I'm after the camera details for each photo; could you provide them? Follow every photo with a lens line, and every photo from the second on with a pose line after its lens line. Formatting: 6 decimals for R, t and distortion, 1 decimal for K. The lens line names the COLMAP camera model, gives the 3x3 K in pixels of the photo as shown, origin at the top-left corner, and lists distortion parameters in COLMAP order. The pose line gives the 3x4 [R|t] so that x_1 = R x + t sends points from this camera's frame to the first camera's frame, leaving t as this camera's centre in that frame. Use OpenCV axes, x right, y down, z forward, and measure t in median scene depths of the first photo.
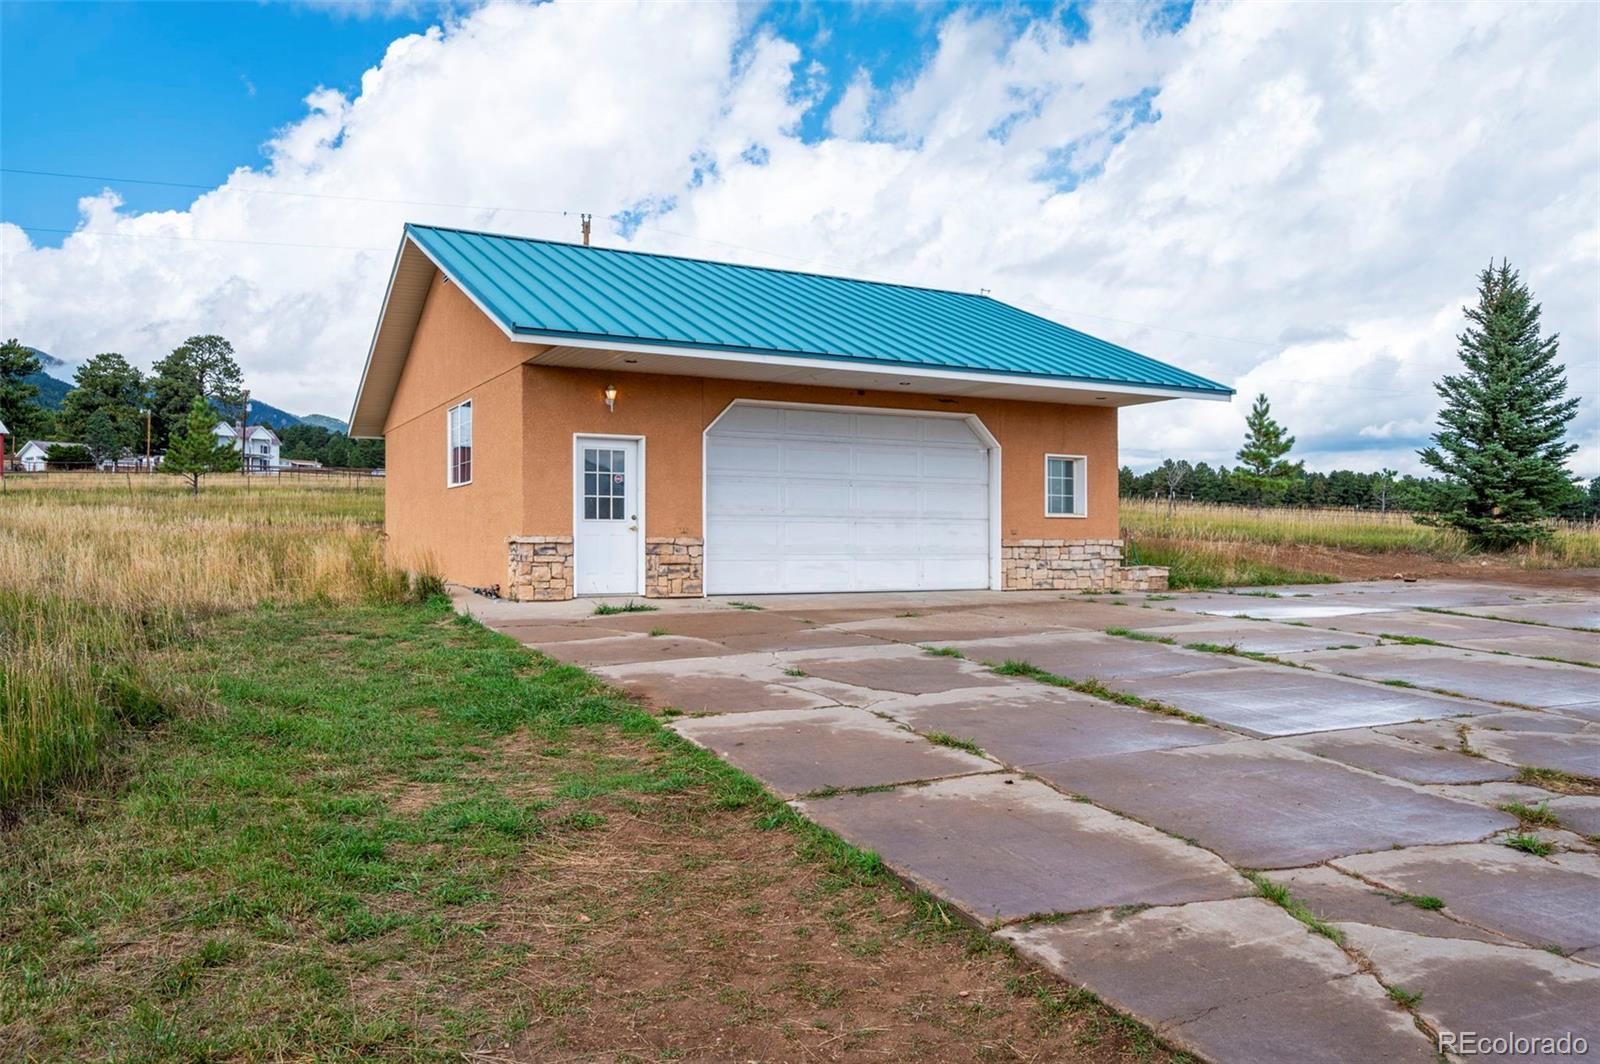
lens RADIAL K [[1117.2, 0, 800.0], [0, 1117.2, 532.0], [0, 0, 1]] dist [-0.003832, -0.002605]
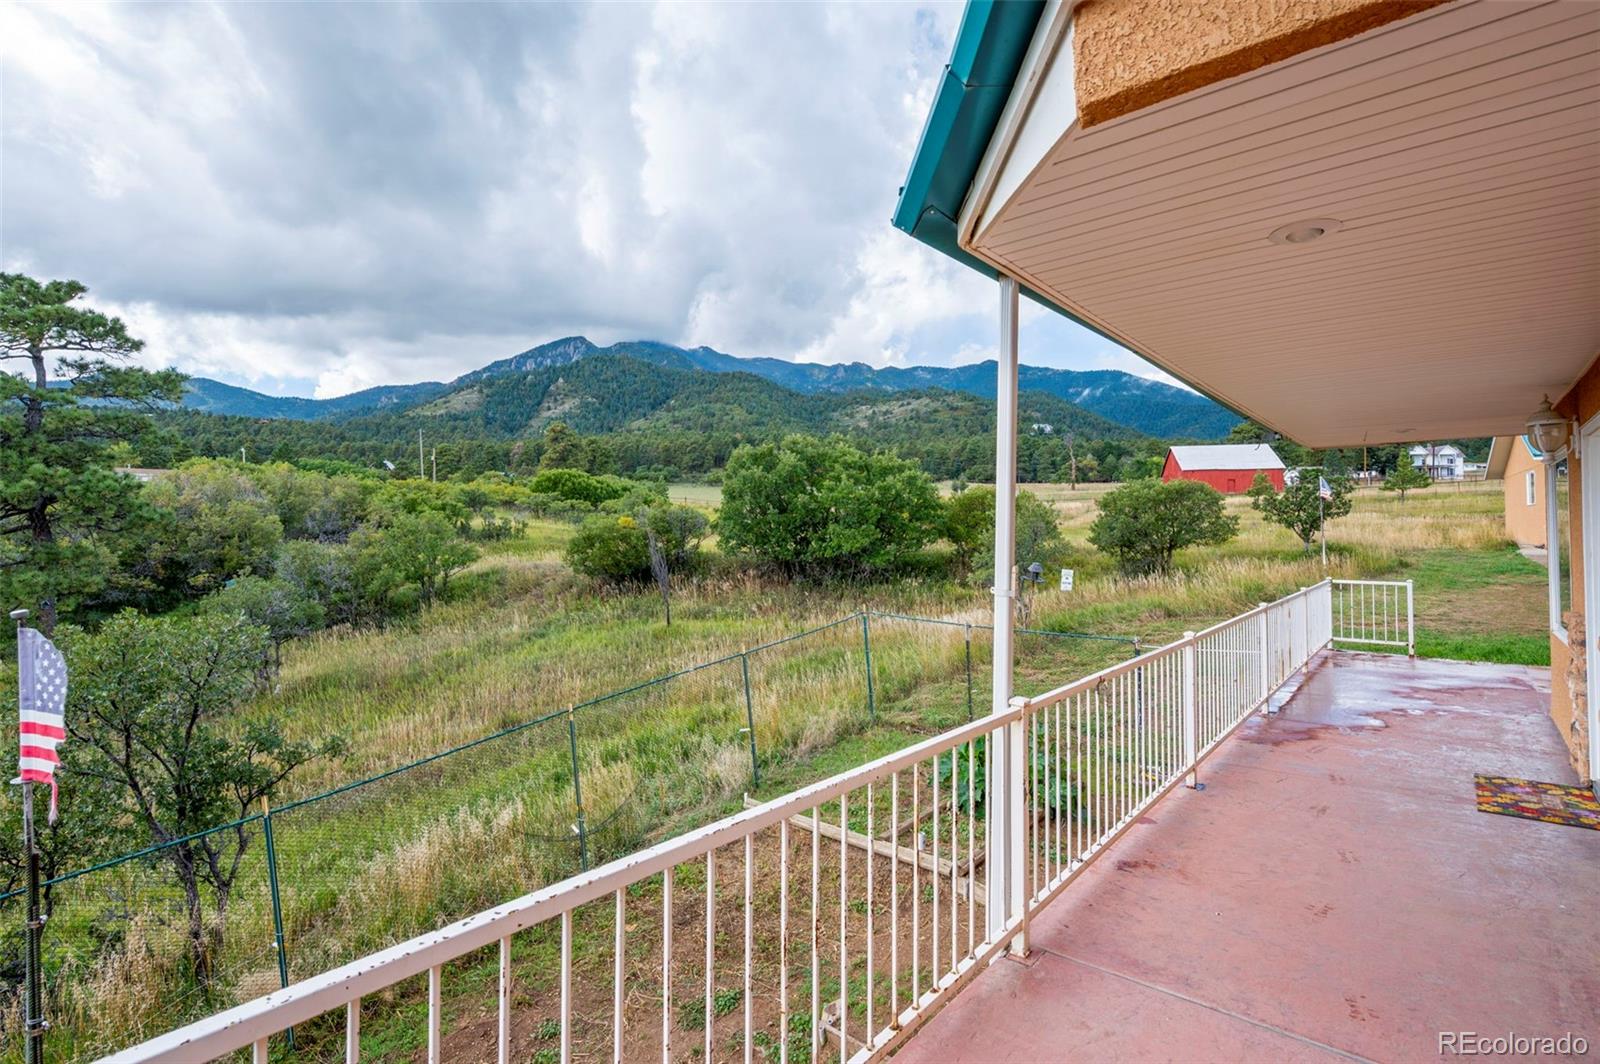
lens RADIAL K [[761.0, 0, 800.5], [0, 761.0, 516.6], [0, 0, 1]] dist [0.000238, 0.000024]
pose [[0.399593, -0.019850, -0.916478, 0.471019], [0.018043, 0.999742, -0.013786, -0.015664], [0.916515, -0.011027, 0.399848, -0.919091]]
